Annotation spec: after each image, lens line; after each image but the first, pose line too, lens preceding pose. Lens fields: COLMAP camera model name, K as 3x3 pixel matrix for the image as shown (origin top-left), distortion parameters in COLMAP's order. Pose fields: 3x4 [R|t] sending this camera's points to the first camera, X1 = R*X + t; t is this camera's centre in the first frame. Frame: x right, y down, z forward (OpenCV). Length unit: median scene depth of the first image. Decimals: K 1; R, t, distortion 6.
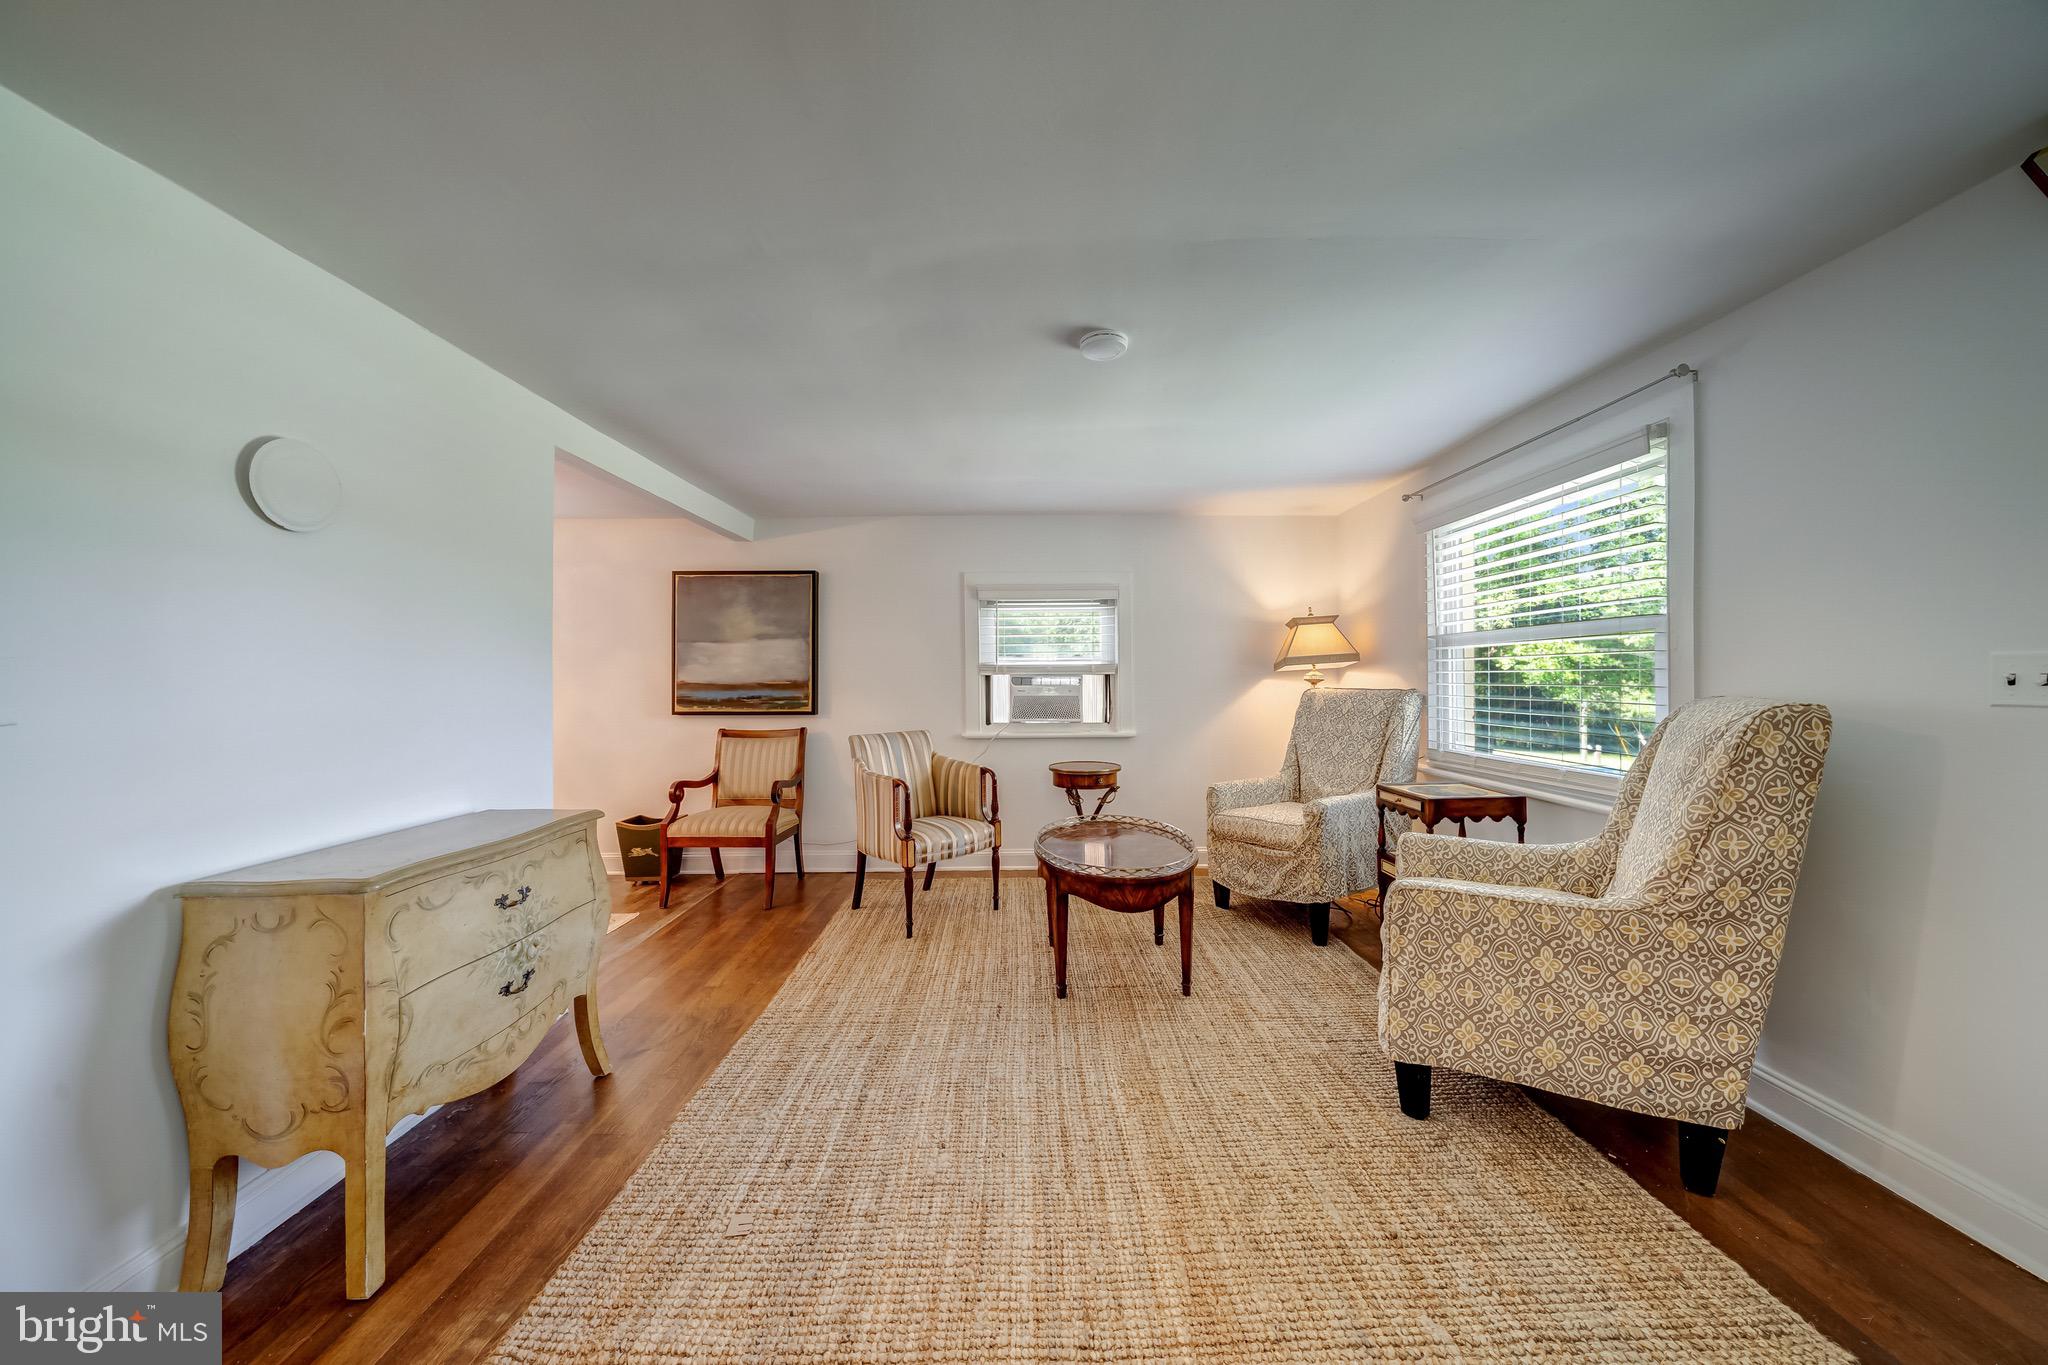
lens RADIAL K [[707.3, 0, 1018.8], [0, 707.3, 679.9], [0, 0, 1]] dist [-0.005457, 0.000198]
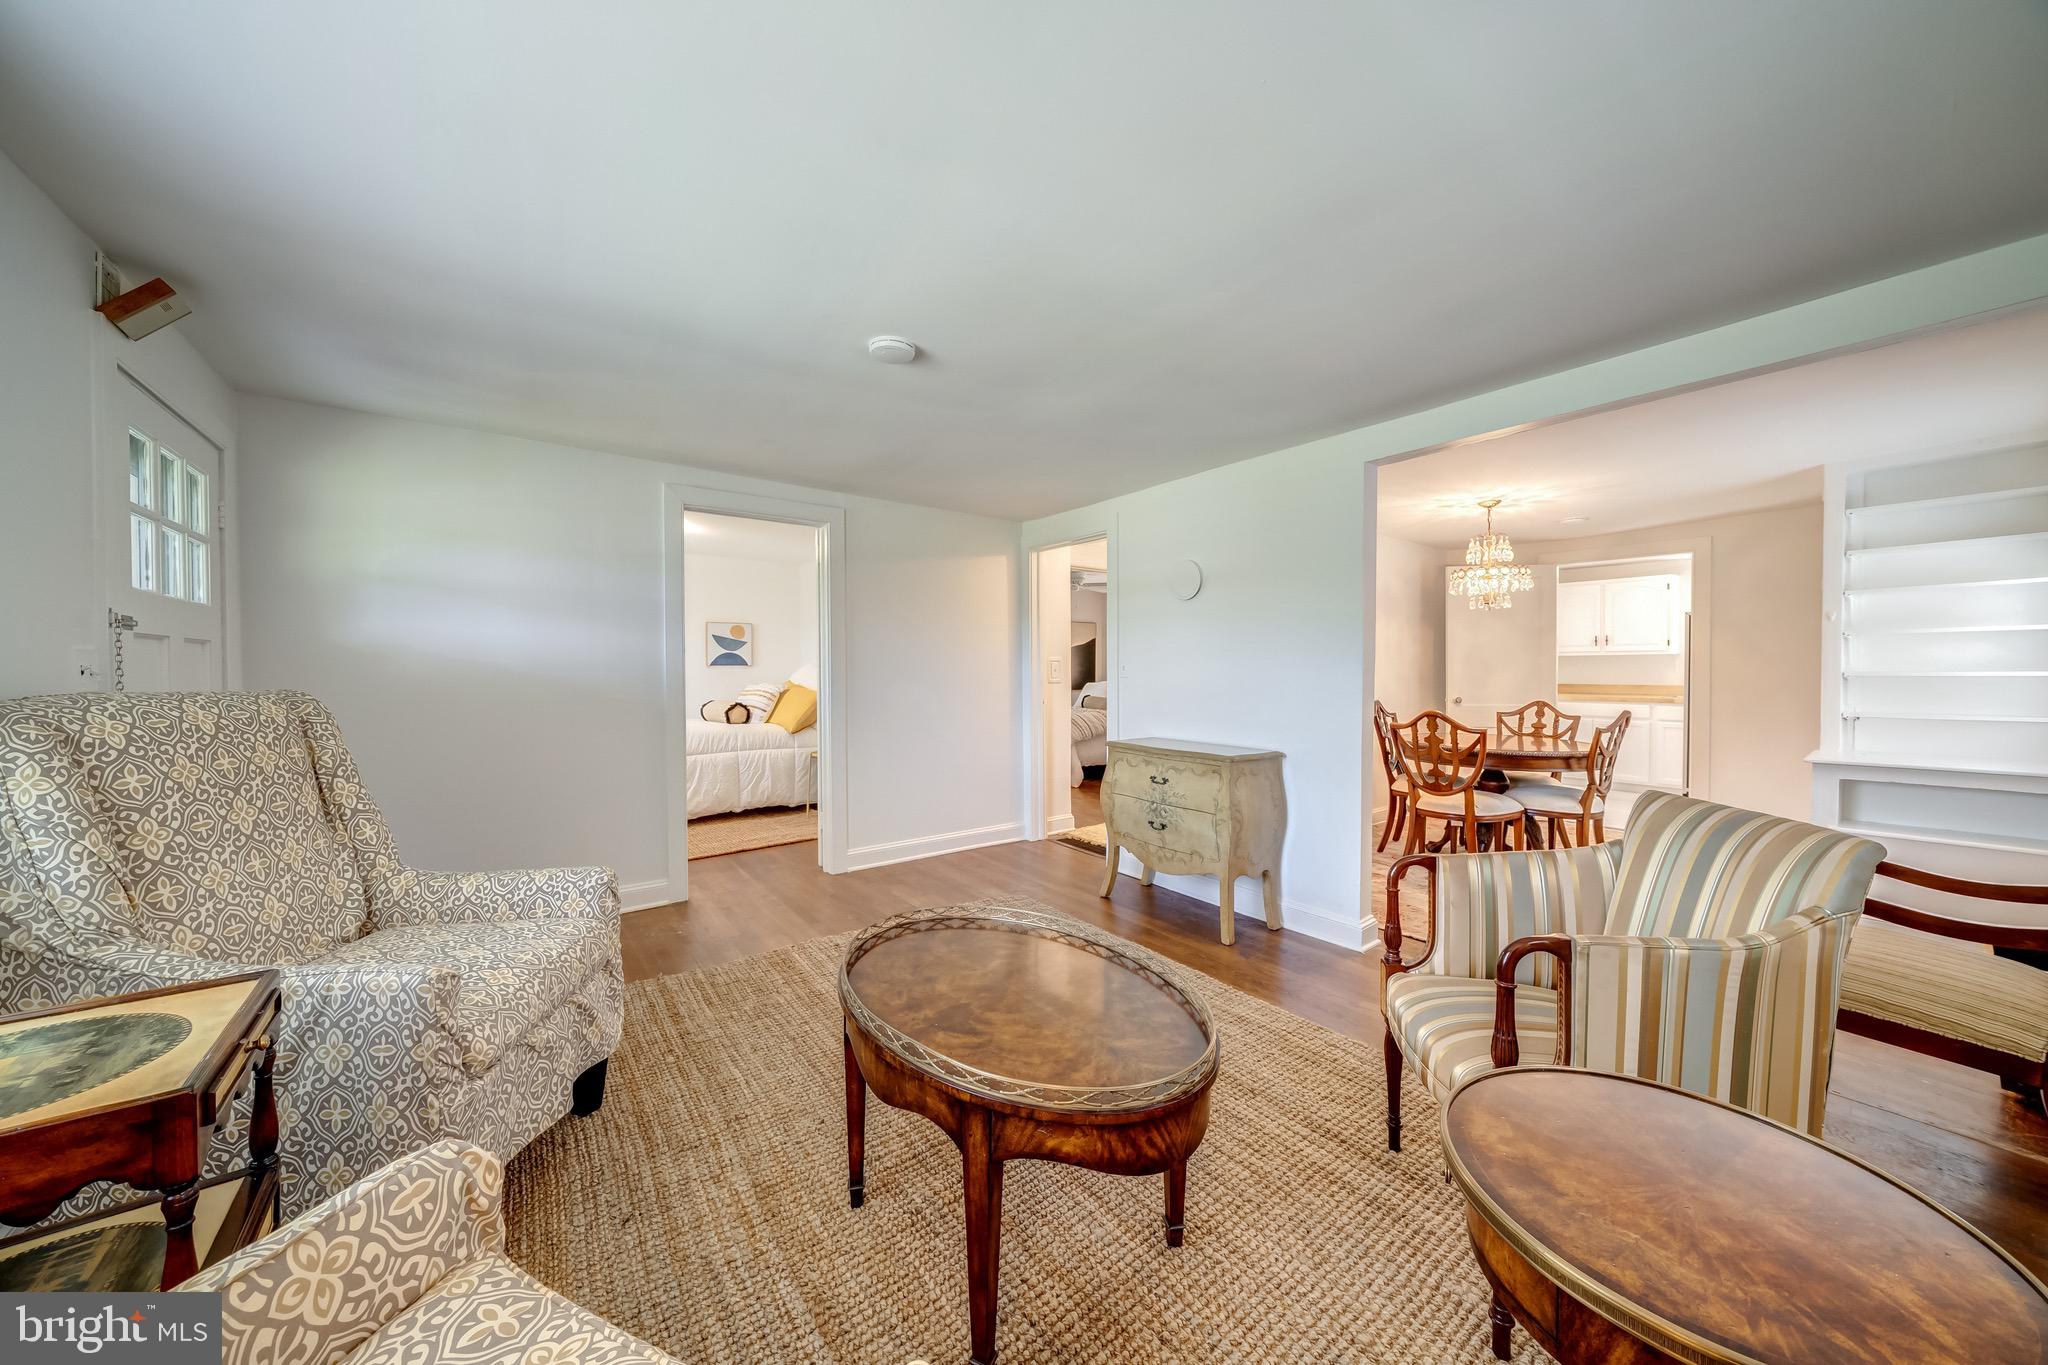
lens RADIAL K [[701.9, 0, 1040.6], [0, 701.9, 677.6], [0, 0, 1]] dist [-0.000021, 0.000100]
pose [[-0.789261, 0.015500, -0.613862, 0.376206], [0.004325, 0.999797, 0.019685, -0.002799], [0.614042, 0.012882, -0.789168, 1.250138]]
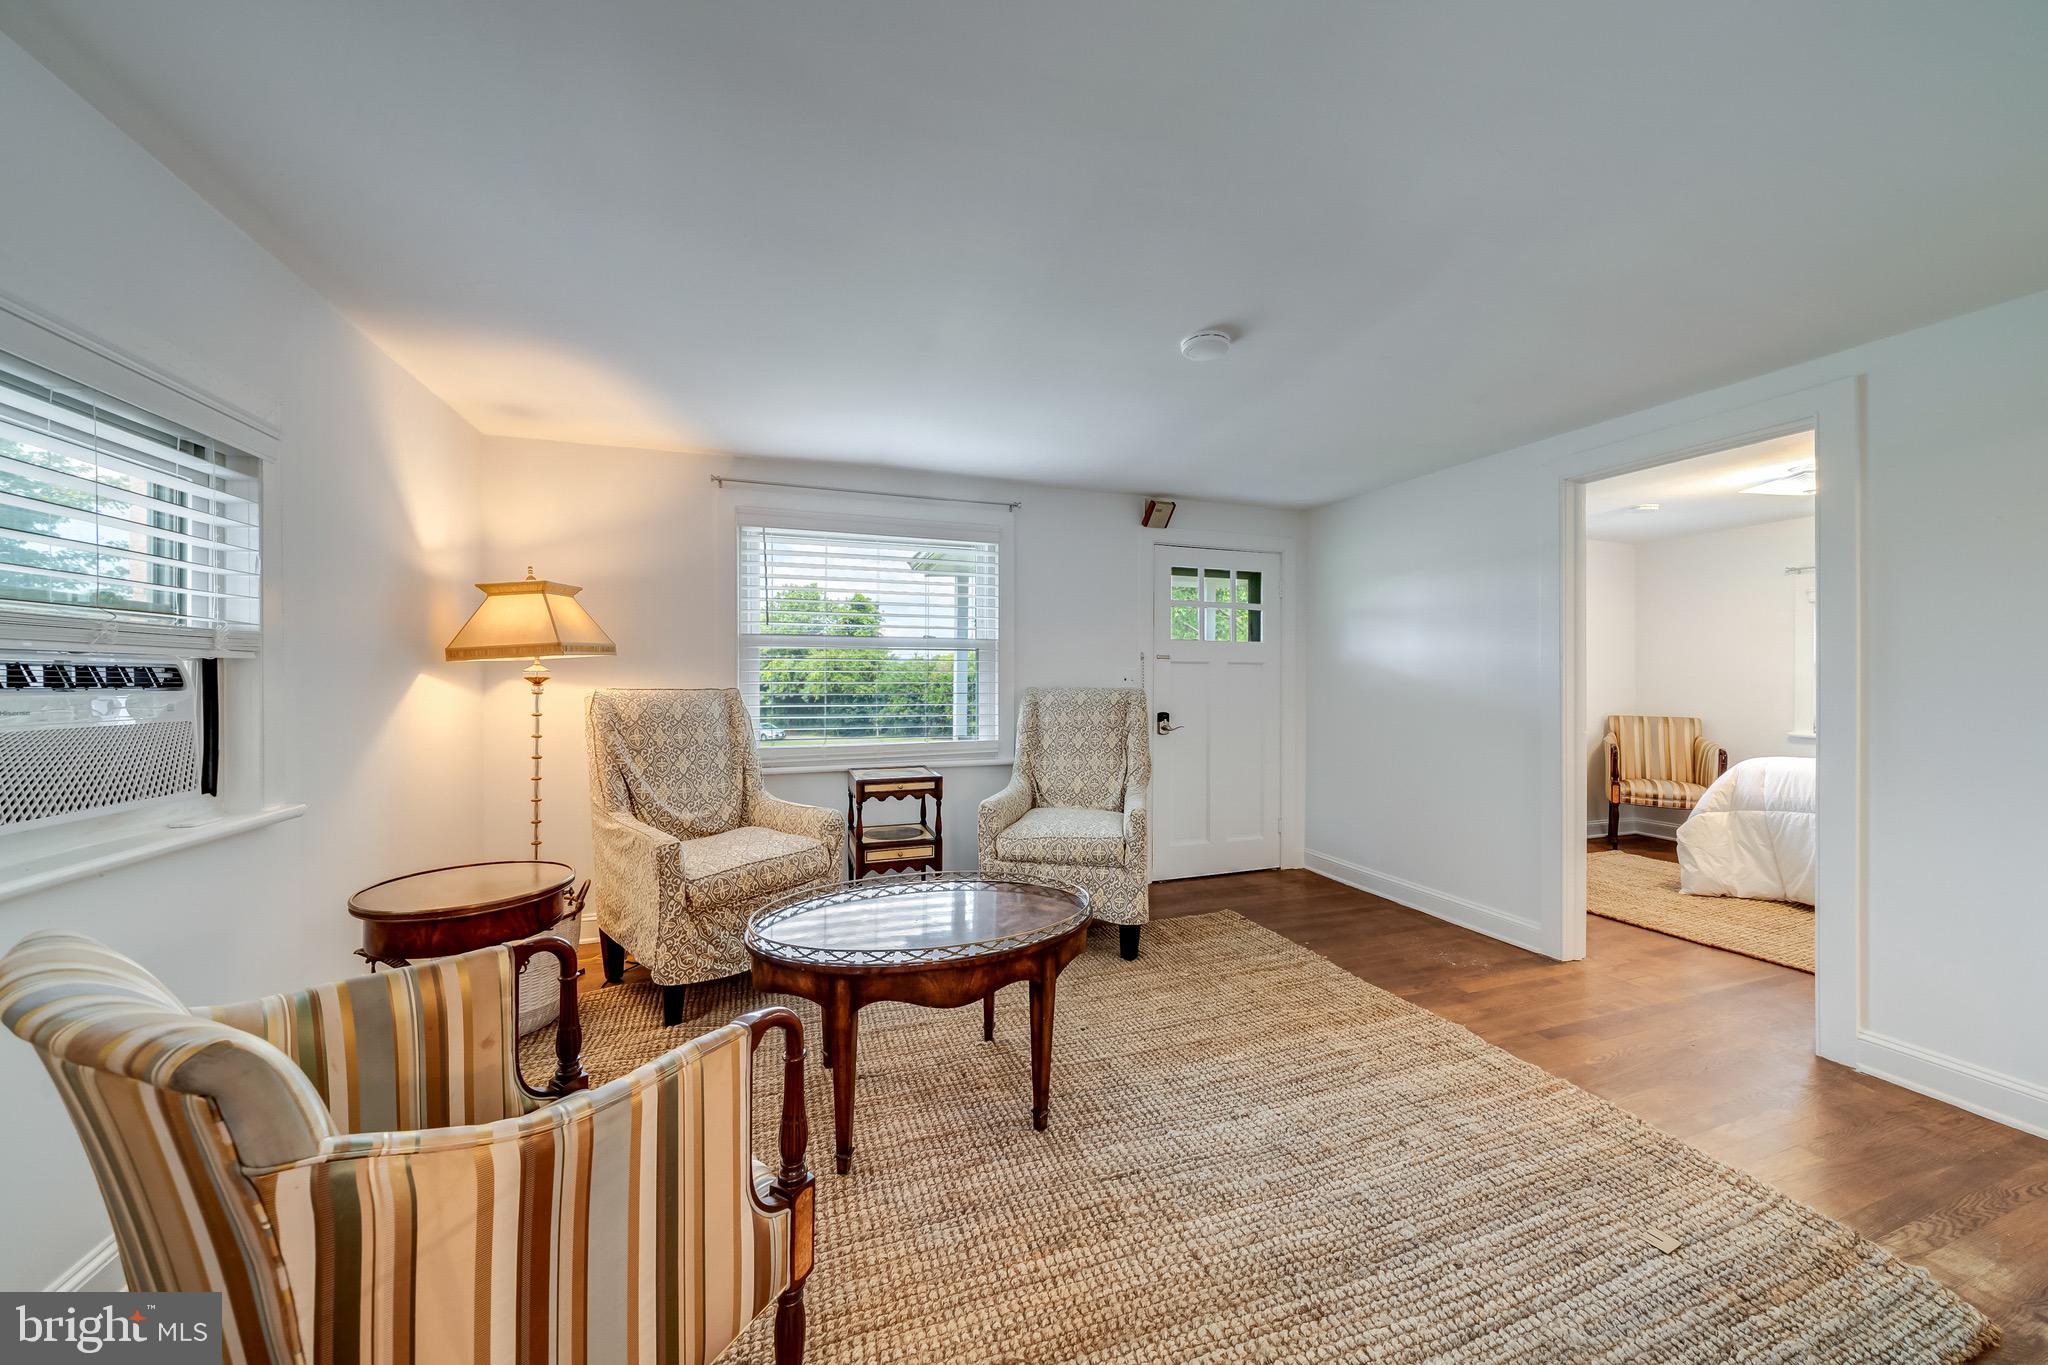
lens RADIAL K [[704.8, 0, 1028.4], [0, 704.8, 683.6], [0, 0, 1]] dist [0.020564, 0.000022]
pose [[-0.327116, -0.001506, 0.944983, -0.487835], [0.000746, 0.999998, 0.001852, 0.005853], [-0.944984, 0.001310, -0.327115, 1.002807]]
